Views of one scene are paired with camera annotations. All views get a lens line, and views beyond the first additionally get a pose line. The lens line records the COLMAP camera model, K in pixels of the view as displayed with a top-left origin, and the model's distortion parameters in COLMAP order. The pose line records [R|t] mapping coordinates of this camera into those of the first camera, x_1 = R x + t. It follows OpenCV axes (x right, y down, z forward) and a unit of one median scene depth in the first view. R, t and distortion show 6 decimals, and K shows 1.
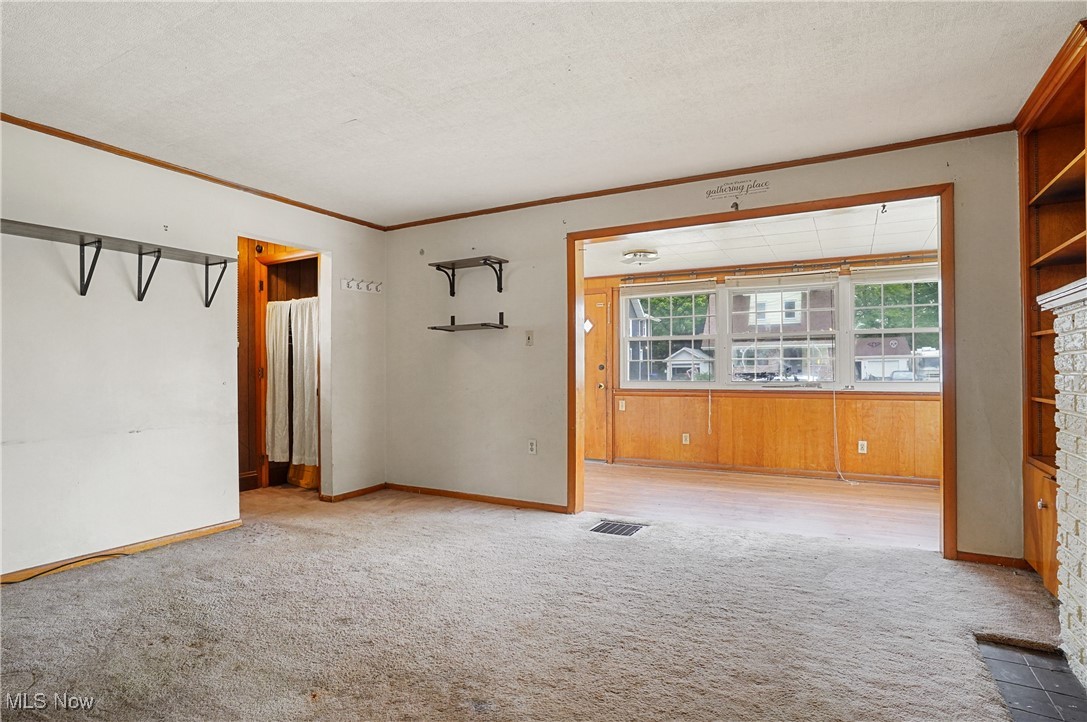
lens RADIAL K [[570.8, 0, 545.2], [0, 570.8, 364.3], [0, 0, 1]] dist [-0.080554, 0.043280]
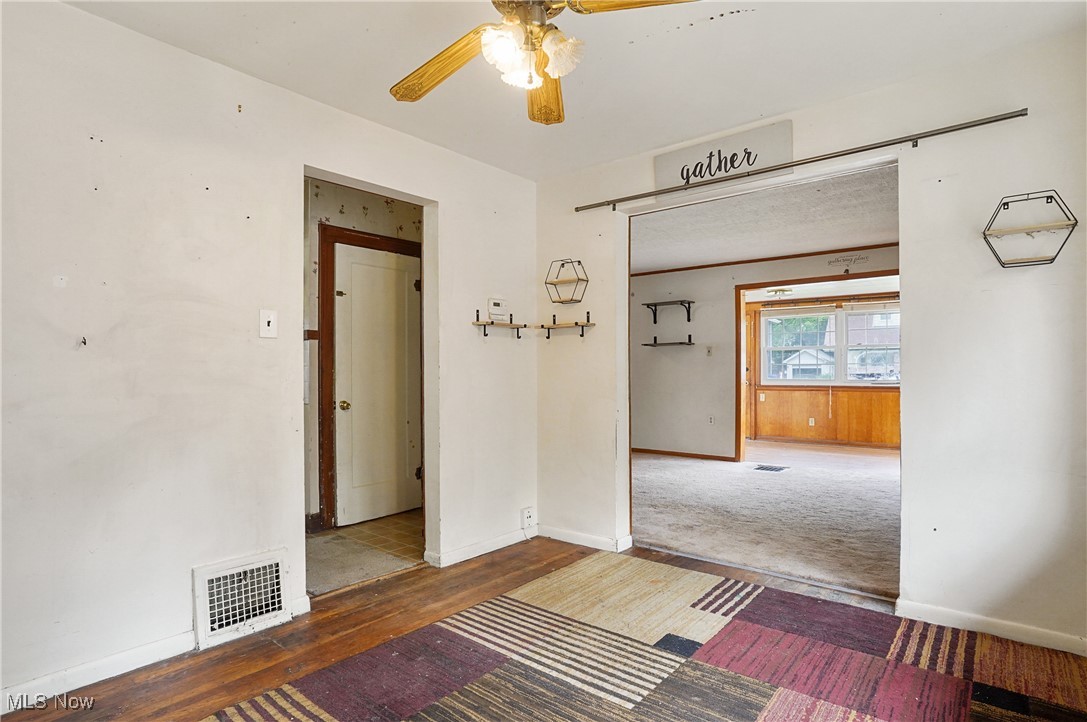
lens RADIAL K [[570.8, 0, 545.2], [0, 570.8, 364.3], [0, 0, 1]] dist [-0.080554, 0.043280]
pose [[0.982012, 0.000244, -0.188817, -0.163903], [-0.000361, 1.000000, -0.000585, -0.008001], [0.188817, 0.000642, 0.982012, -0.577002]]
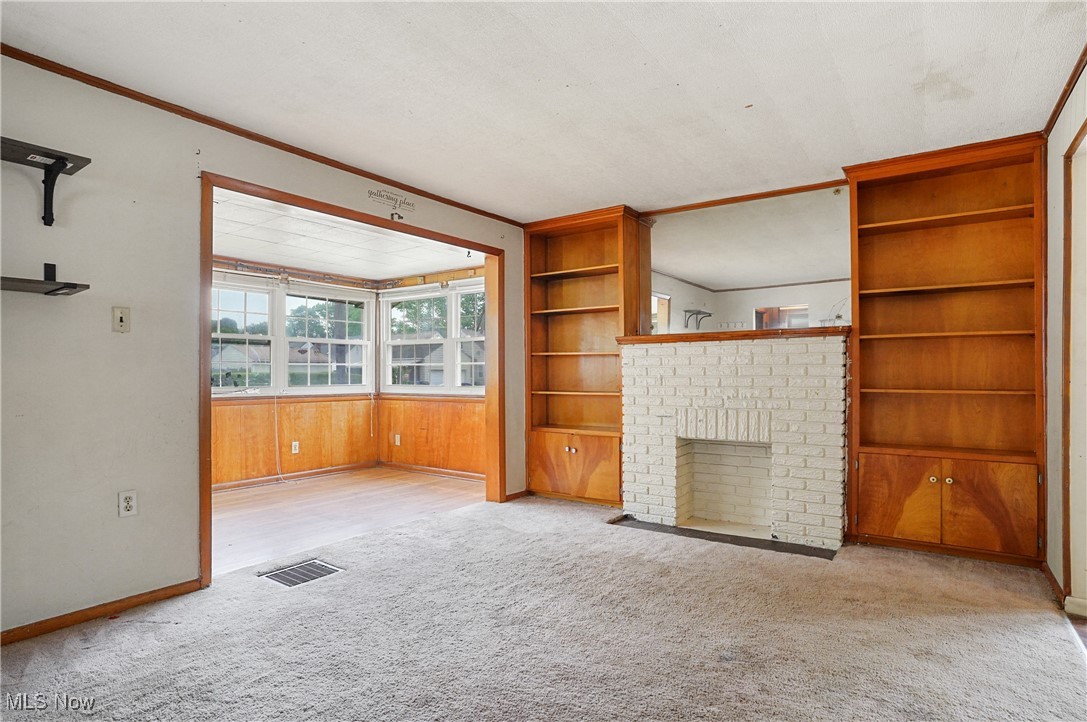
lens RADIAL K [[564.5, 0, 543.5], [0, 564.5, 361.0], [0, 0, 1]] dist [-0.079518, 0.041402]
pose [[0.120129, 0.025534, 0.992430, -0.505894], [-0.009882, 0.999650, -0.024524, 0.005305], [-0.992709, -0.006861, 0.120339, 0.471176]]
